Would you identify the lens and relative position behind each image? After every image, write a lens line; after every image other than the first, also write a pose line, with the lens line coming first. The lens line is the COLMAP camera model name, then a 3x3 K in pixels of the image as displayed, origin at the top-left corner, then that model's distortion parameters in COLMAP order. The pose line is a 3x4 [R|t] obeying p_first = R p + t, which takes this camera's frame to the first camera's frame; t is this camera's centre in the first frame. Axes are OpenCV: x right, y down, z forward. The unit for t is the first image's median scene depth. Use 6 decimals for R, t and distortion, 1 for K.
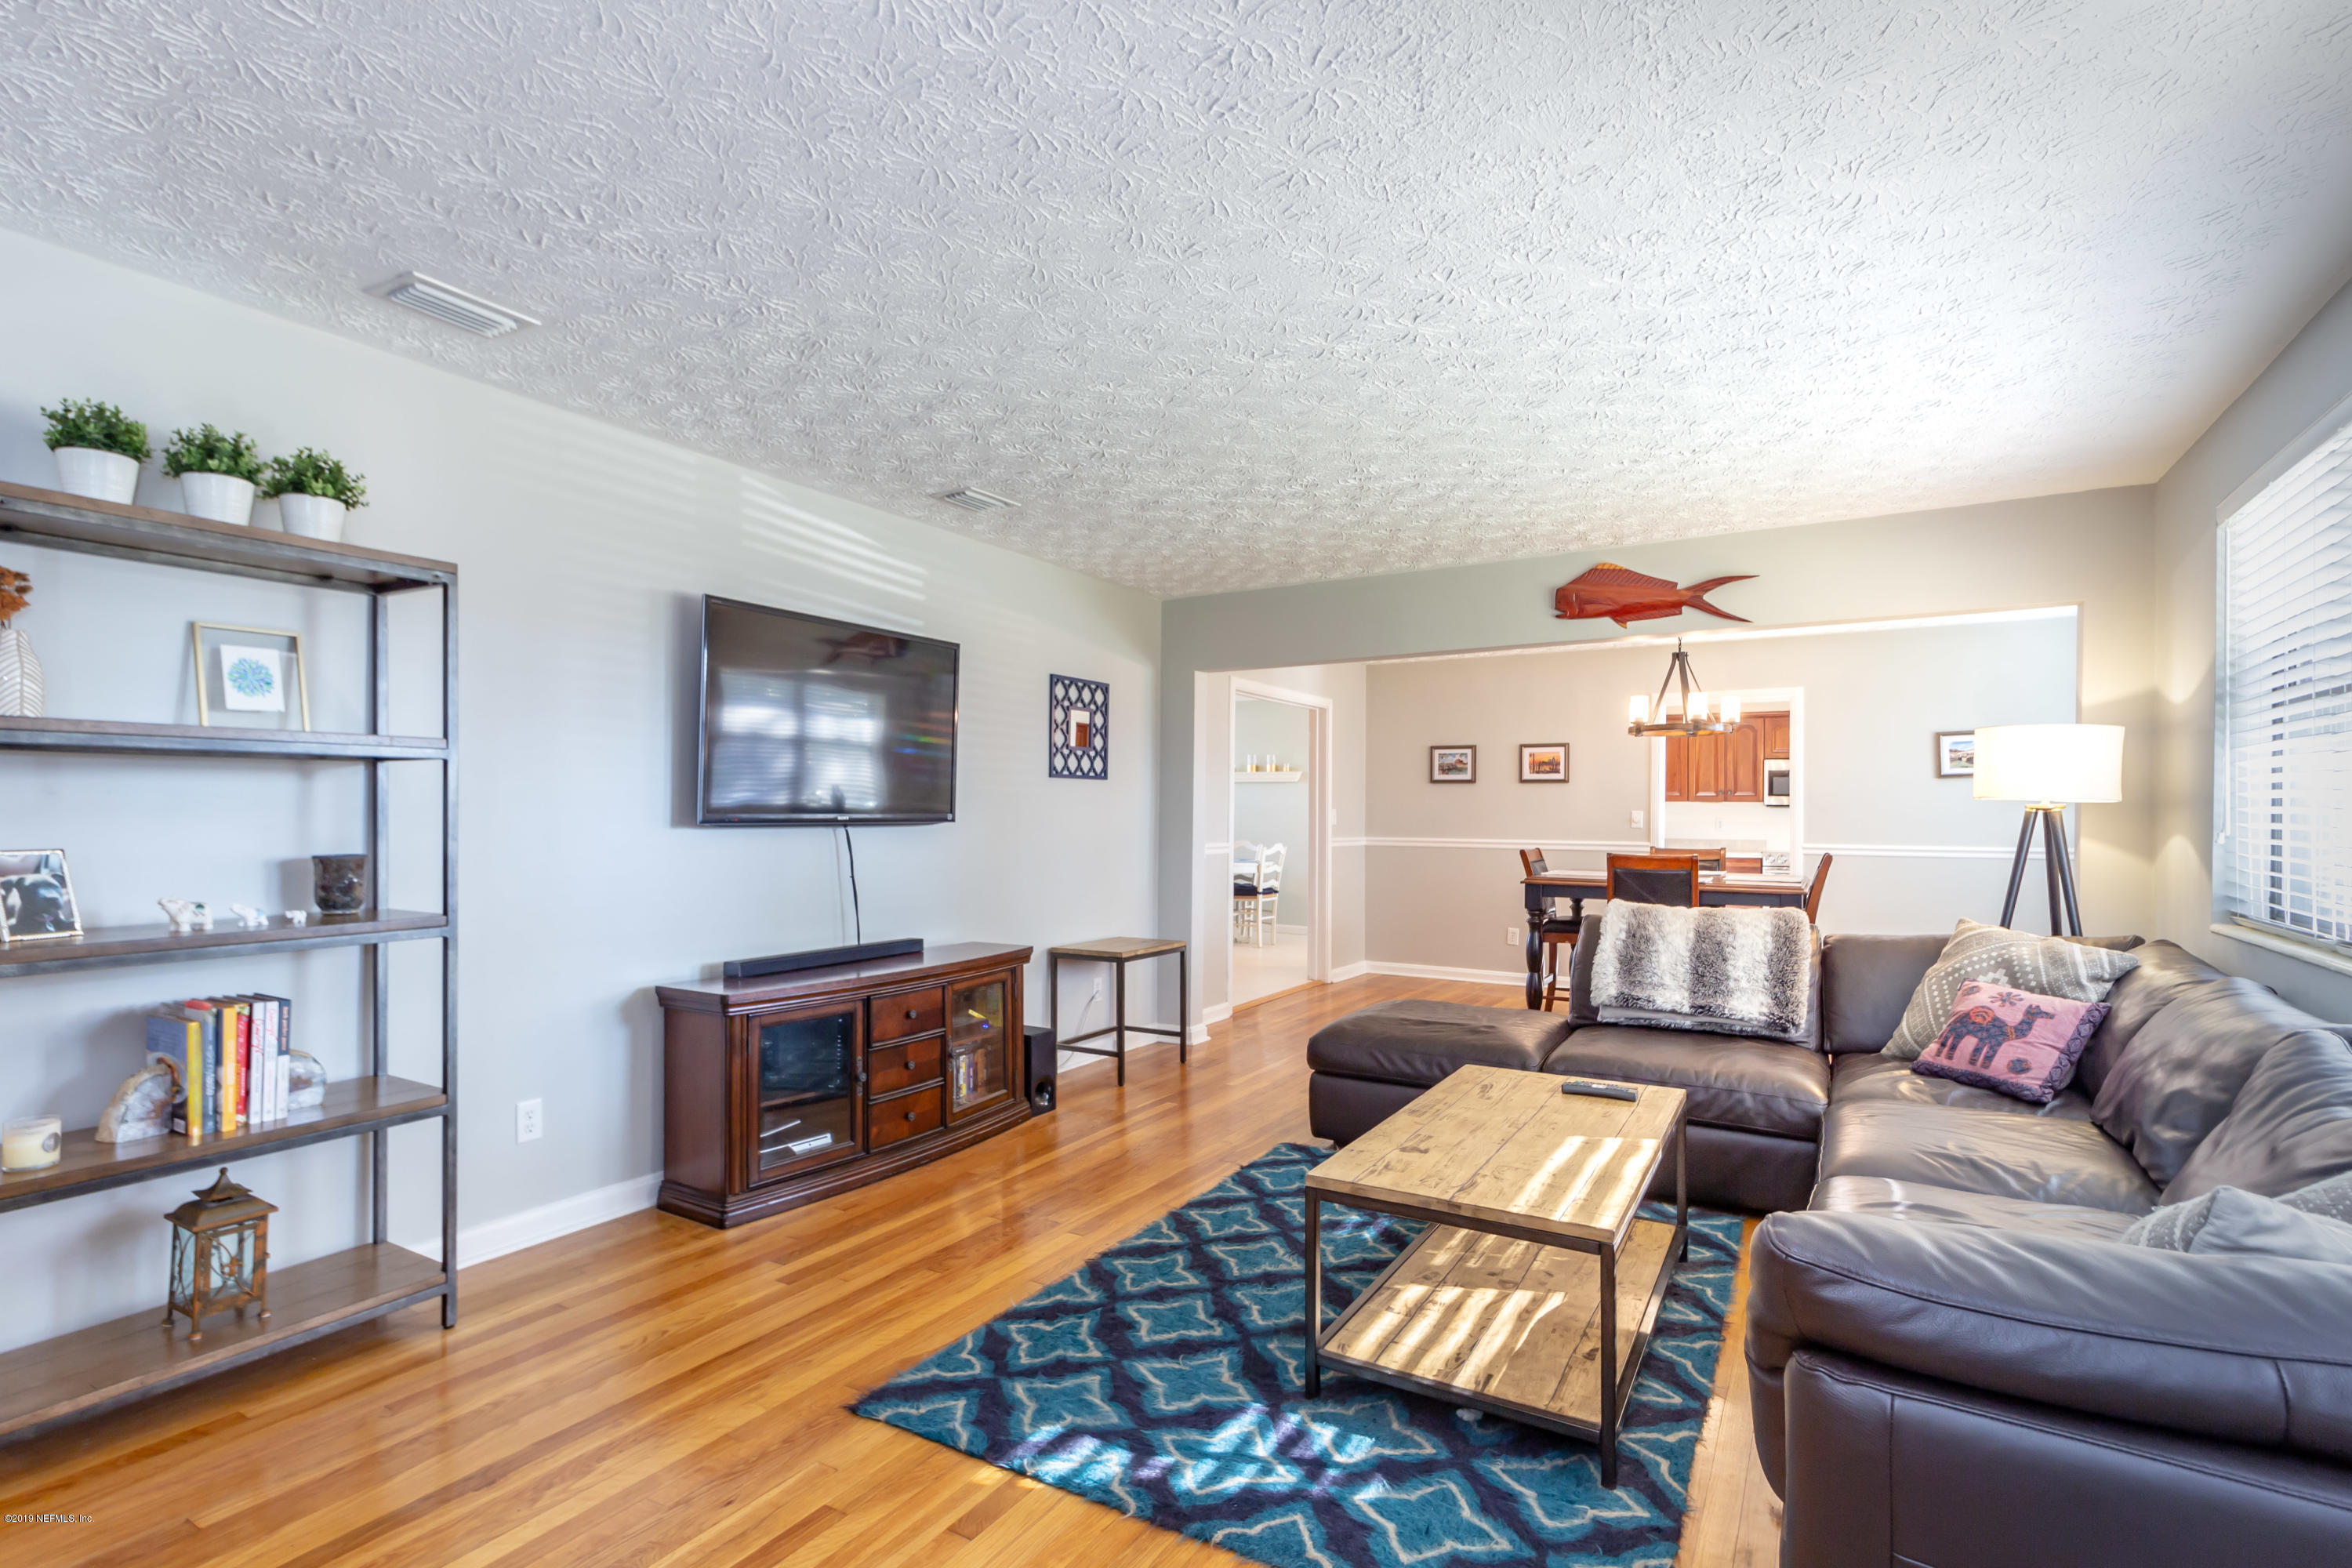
lens RADIAL K [[1087.0, 0, 1173.4], [0, 1087.0, 804.5], [0, 0, 1]] dist [0.003976, 0.000527]
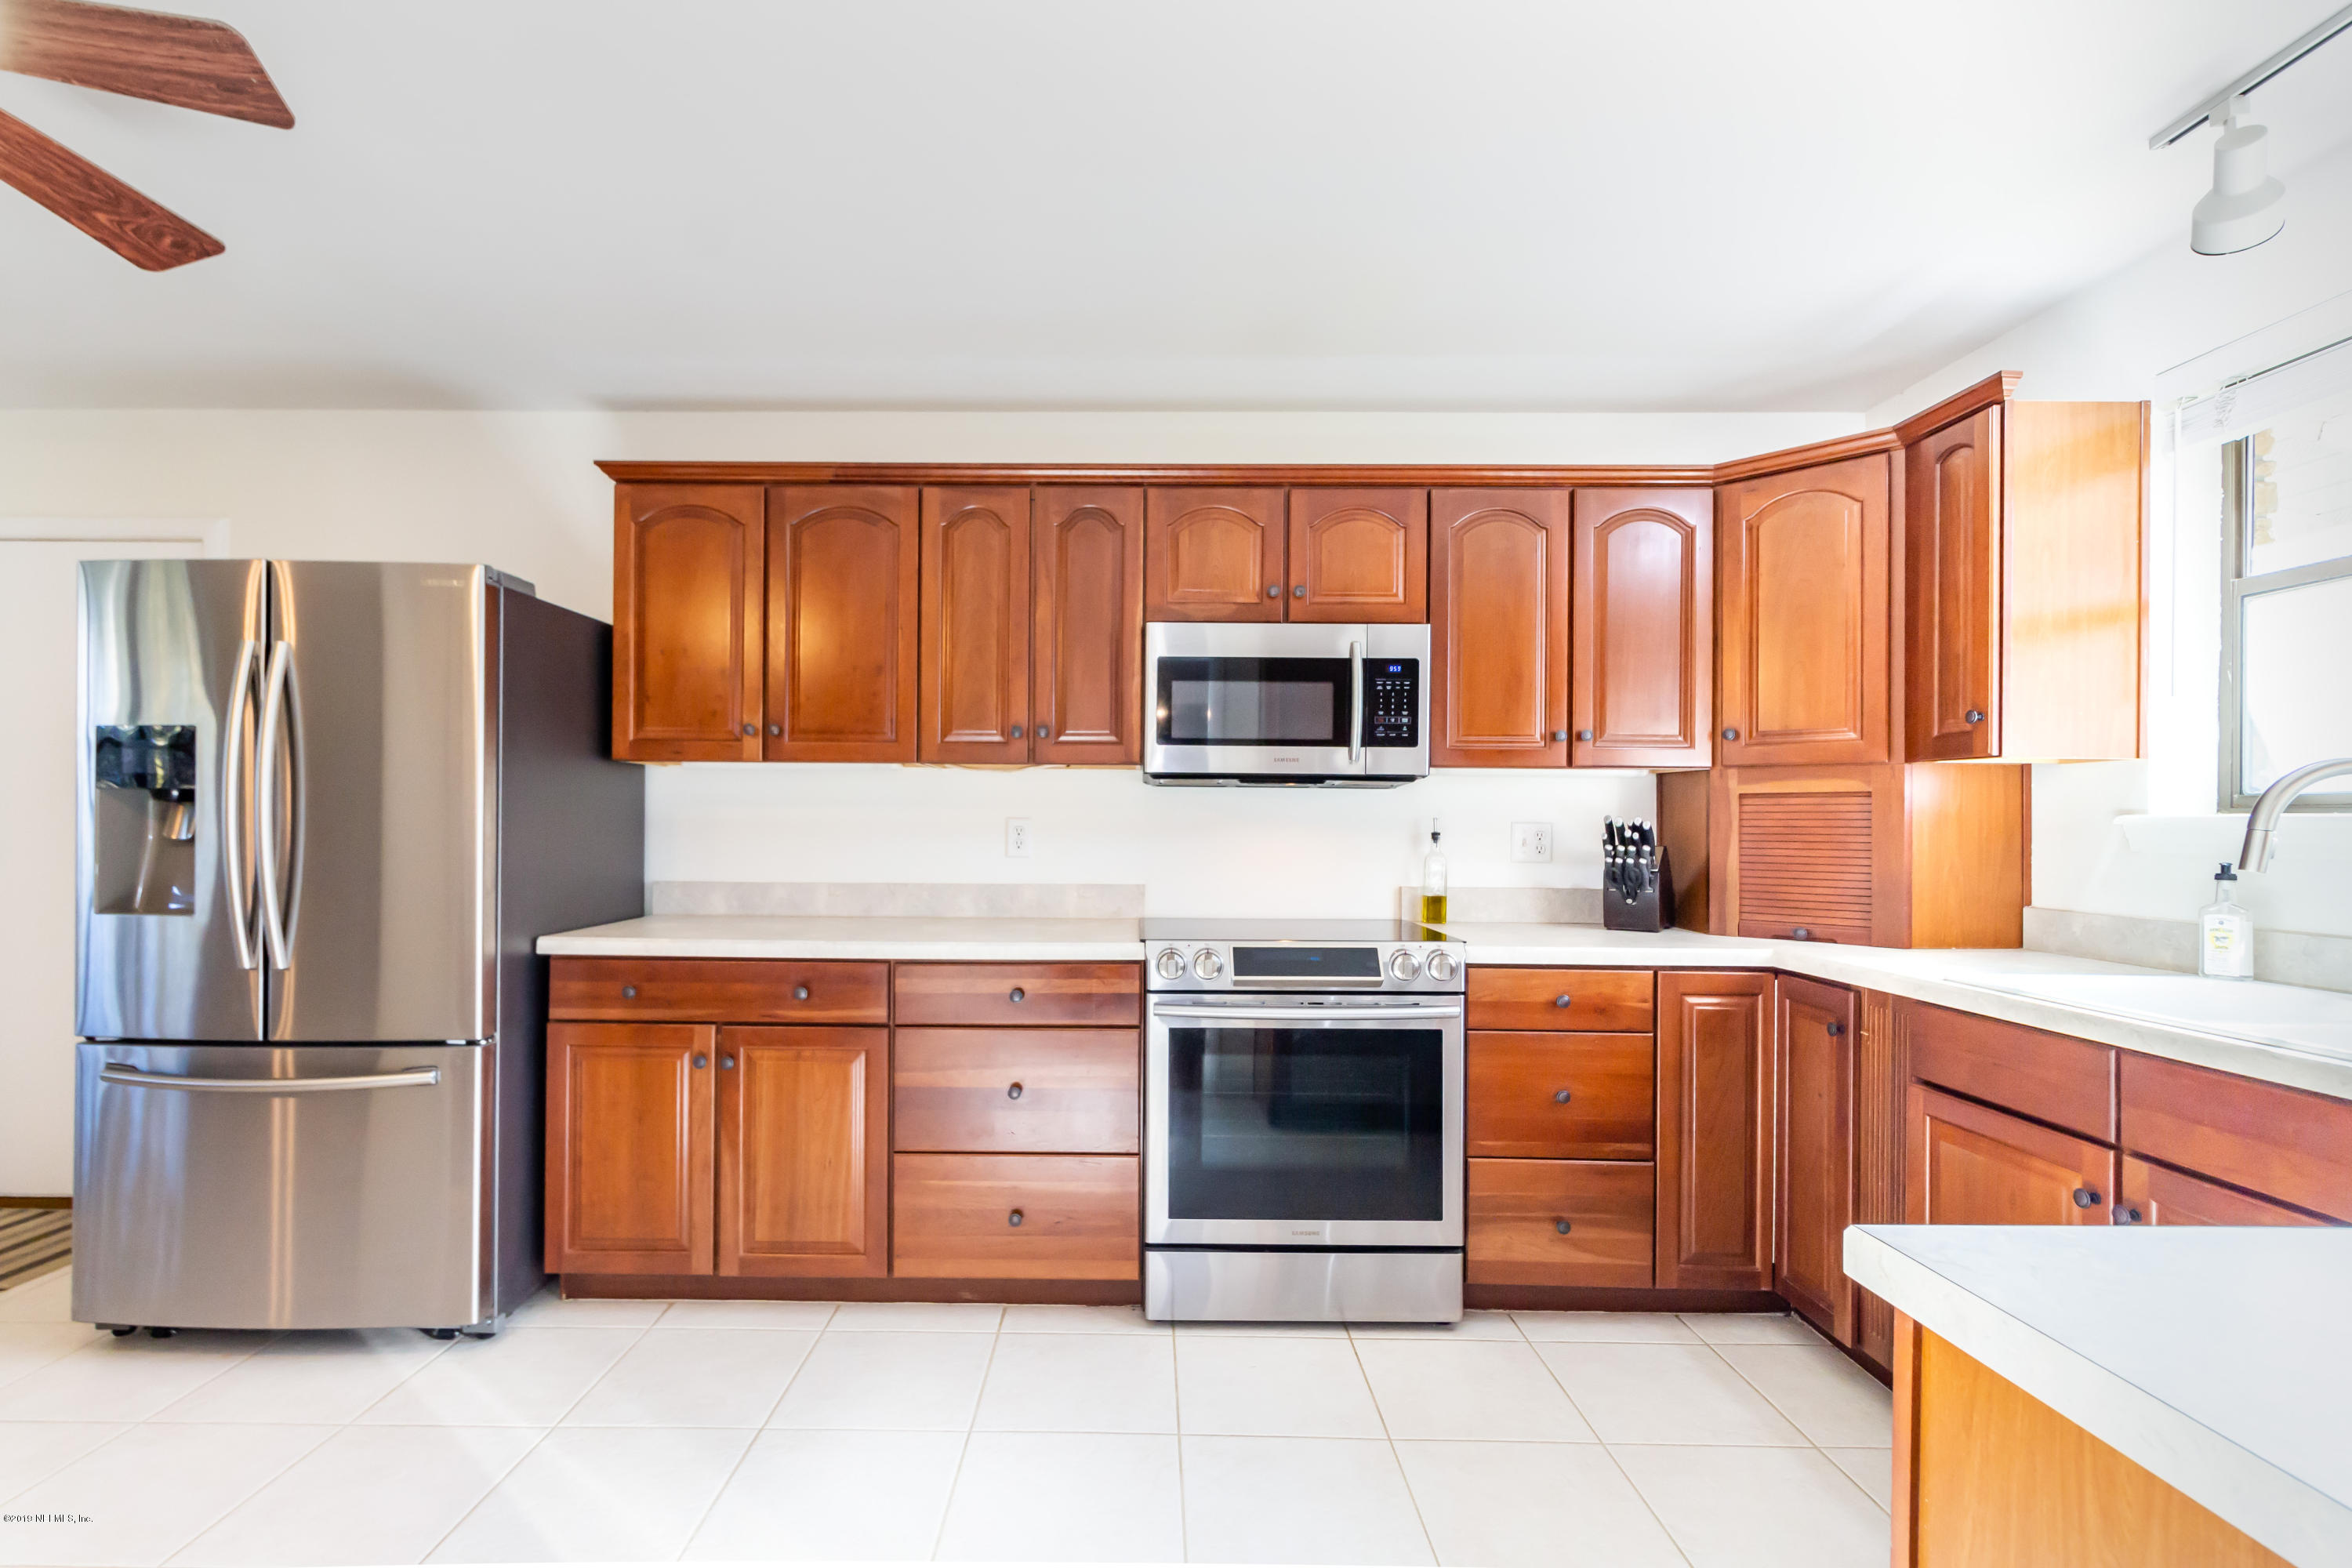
lens RADIAL K [[1087.0, 0, 1098.8], [0, 1087.0, 819.0], [0, 0, 1]] dist [0.003976, 0.000527]
pose [[0.866452, 0.001246, 0.499258, 0.444427], [-0.005081, 0.999967, 0.006322, 0.013209], [-0.499234, -0.008015, 0.866430, 0.868217]]
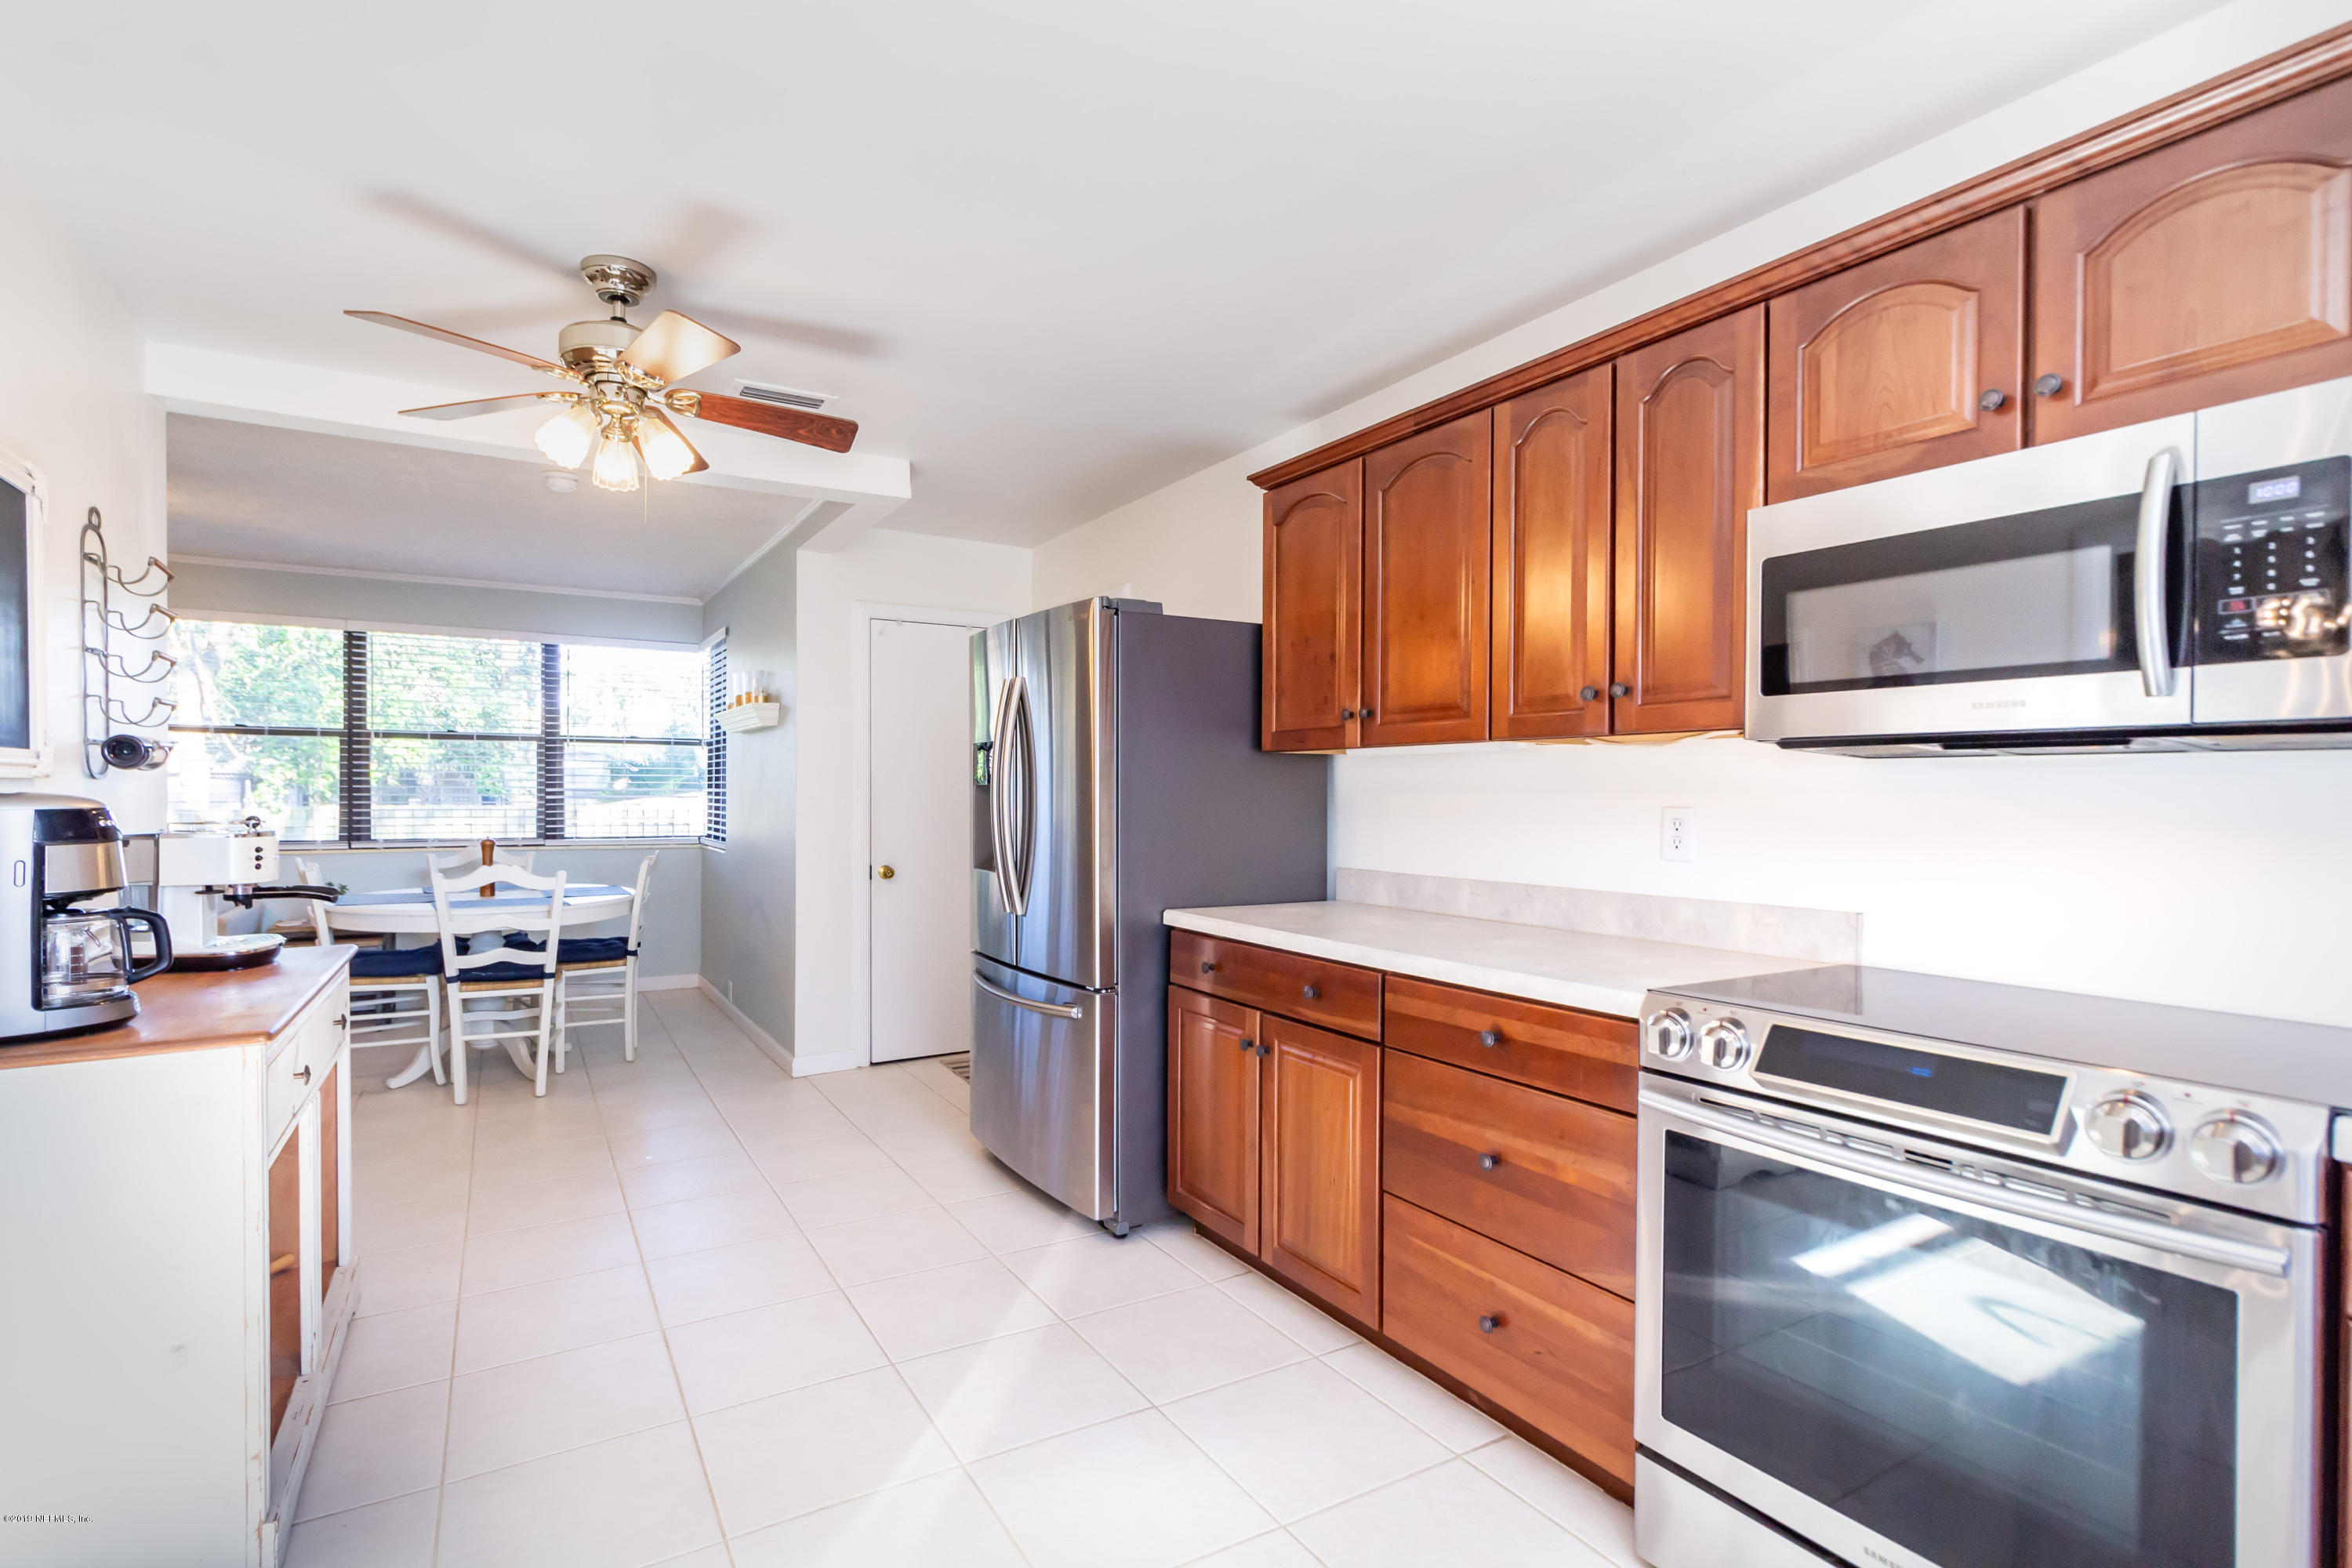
lens RADIAL K [[1087.0, 0, 1113.0], [0, 1087.0, 806.5], [0, 0, 1]] dist [0.003976, 0.000527]
pose [[0.875054, 0.003196, -0.484015, 0.621178], [0.004248, 0.999889, 0.014283, 0.010609], [0.484007, -0.014554, 0.874943, 0.897235]]
